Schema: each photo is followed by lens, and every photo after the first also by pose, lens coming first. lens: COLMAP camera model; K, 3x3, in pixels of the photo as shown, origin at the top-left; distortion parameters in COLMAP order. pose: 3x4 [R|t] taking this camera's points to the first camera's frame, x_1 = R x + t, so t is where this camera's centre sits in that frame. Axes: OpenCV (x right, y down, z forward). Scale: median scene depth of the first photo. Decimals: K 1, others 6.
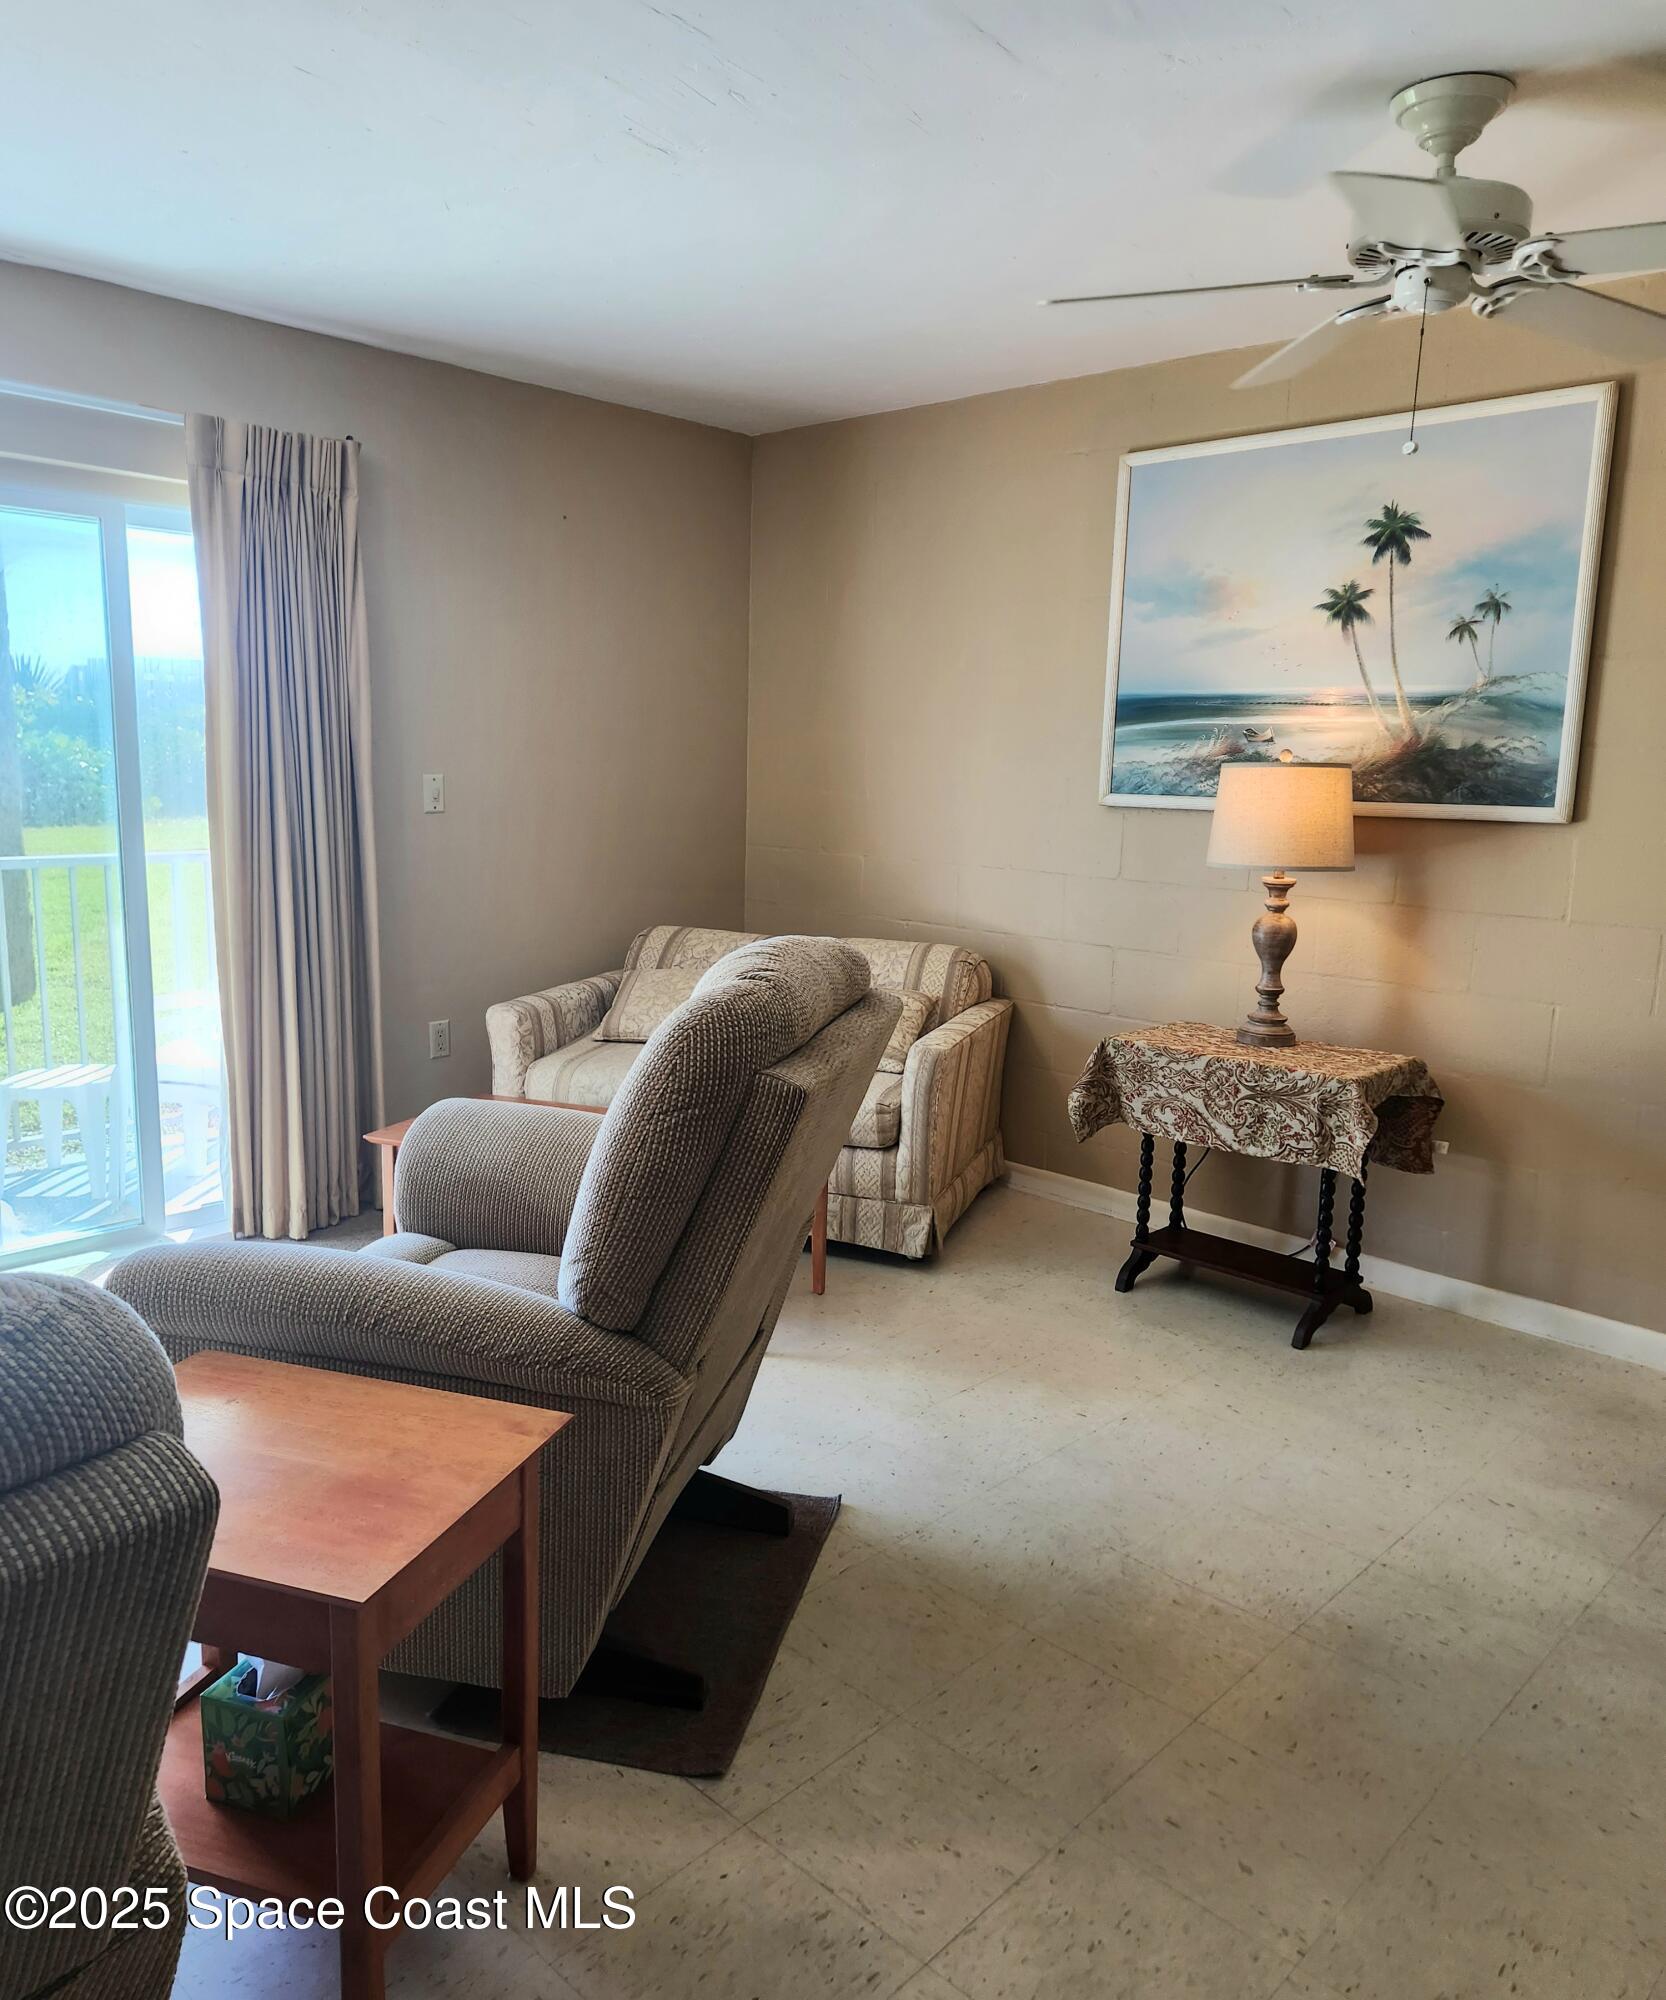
lens RADIAL K [[1471.6, 0, 833.4], [0, 1471.6, 1032.4], [0, 0, 1]] dist [0.038454, -0.070601]
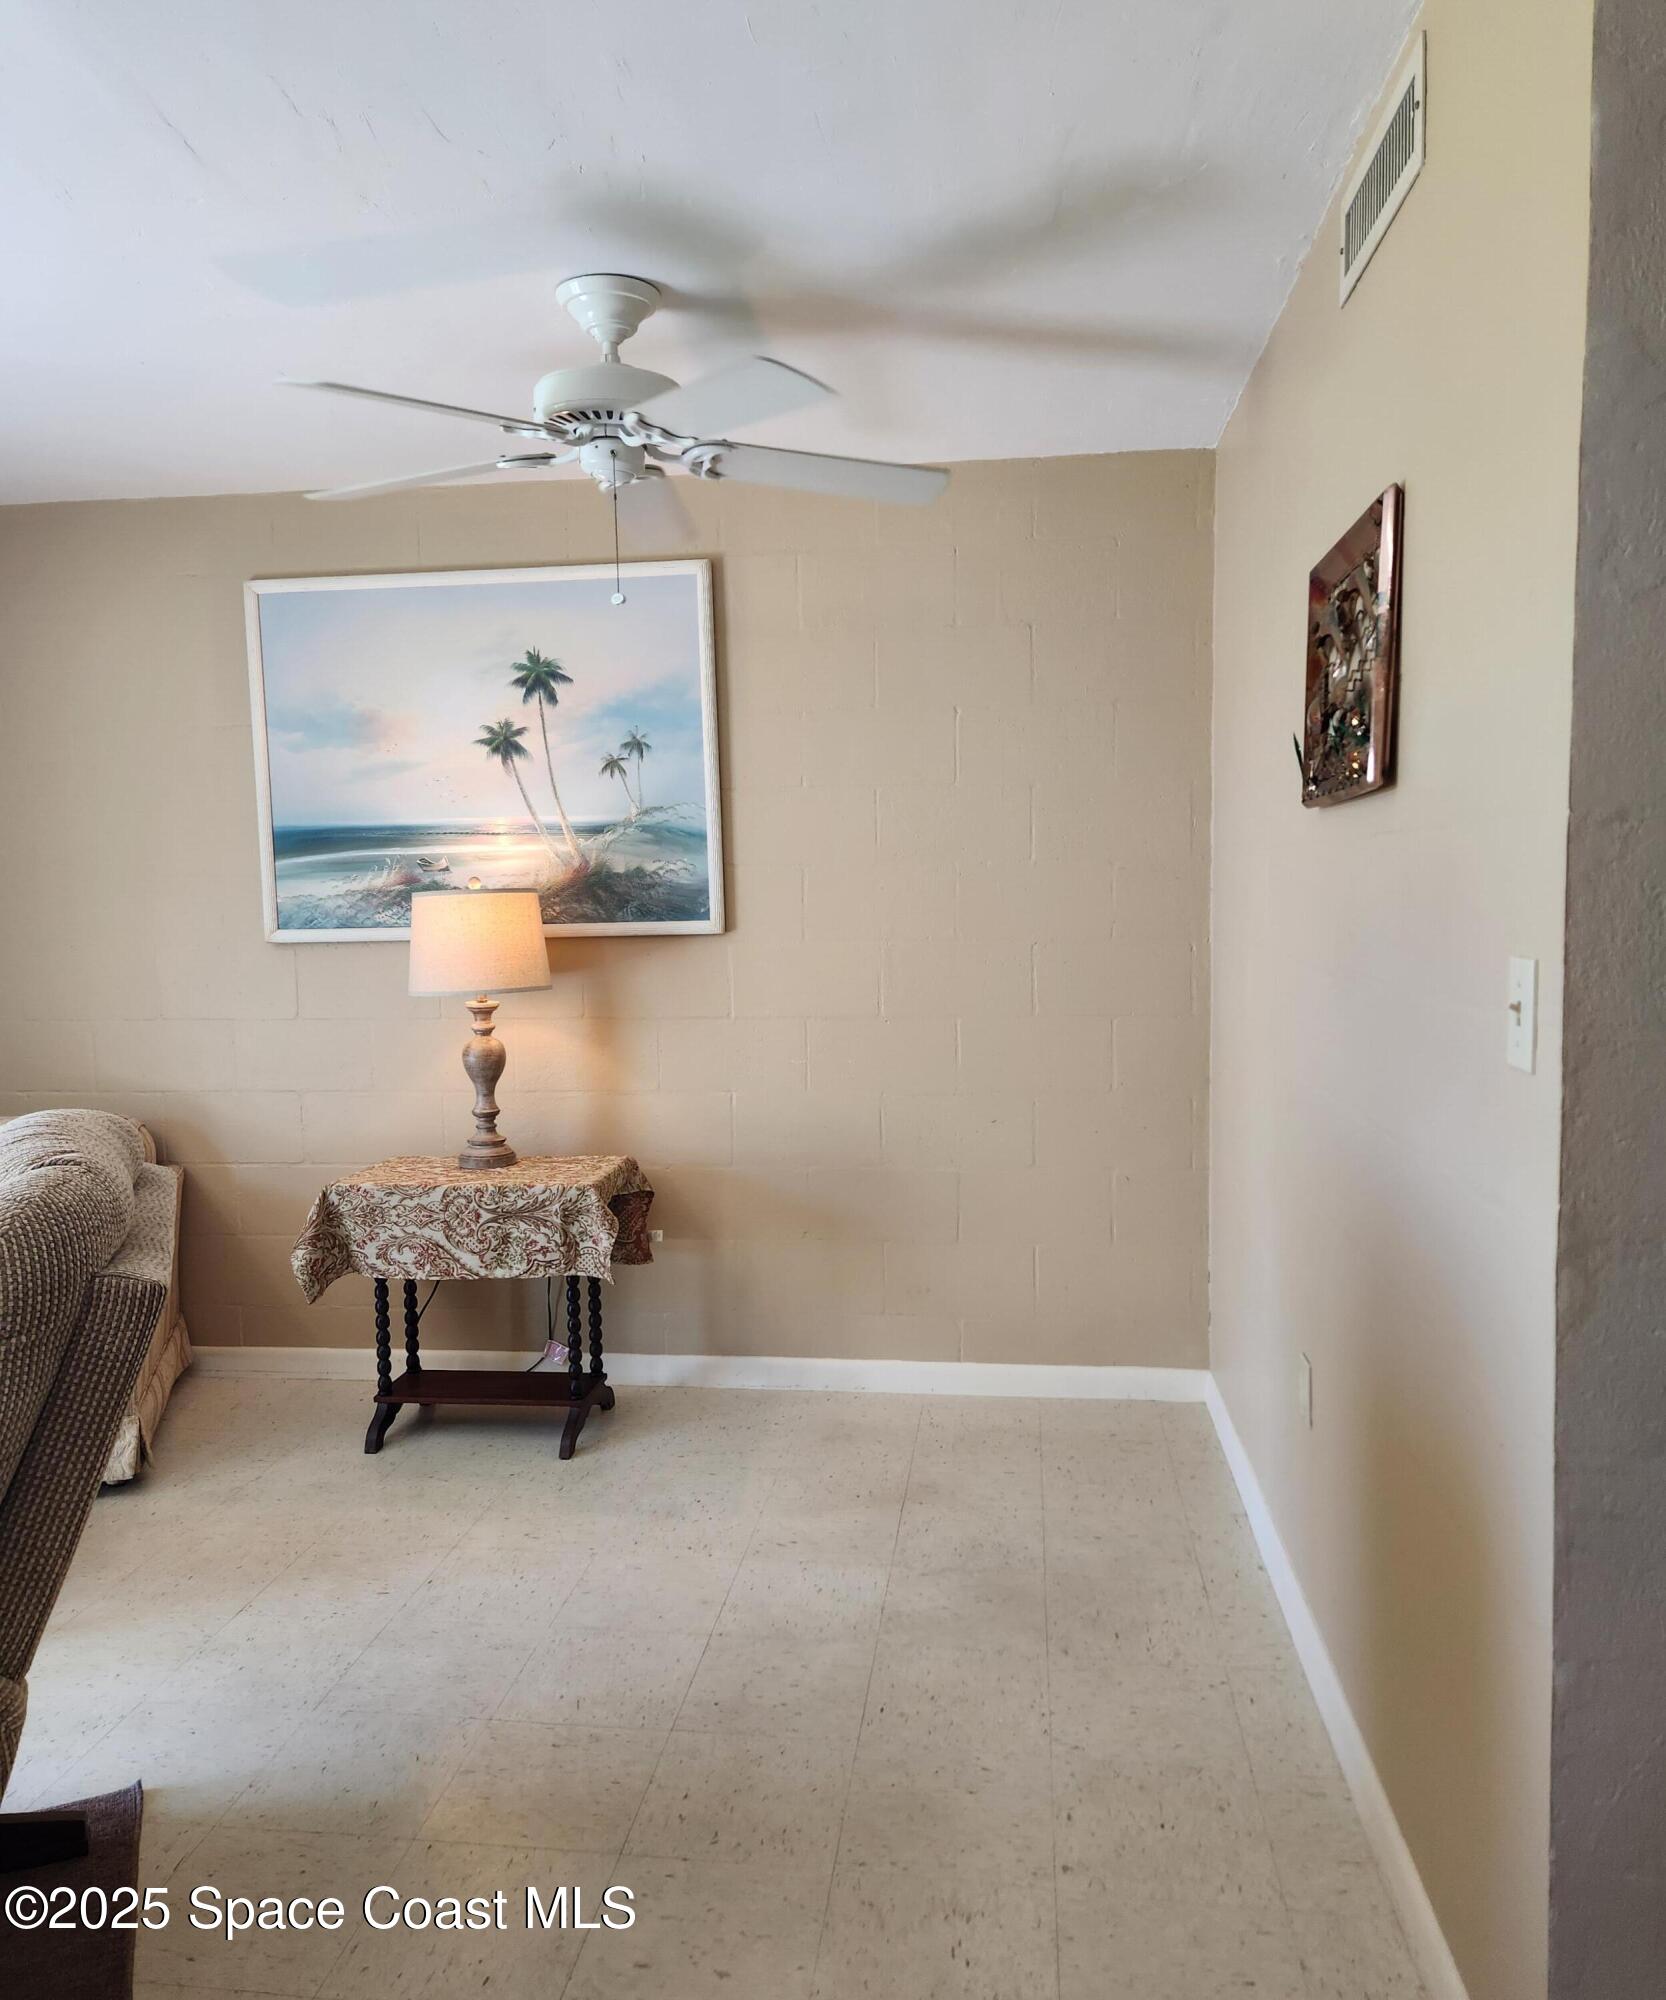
lens RADIAL K [[1471.6, 0, 833.4], [0, 1471.6, 1032.4], [0, 0, 1]] dist [0.038454, -0.070601]
pose [[0.782800, -0.095237, 0.614942, -0.135881], [0.151188, 0.987716, -0.039488, -0.007117], [-0.603628, 0.123884, 0.787583, 0.056702]]
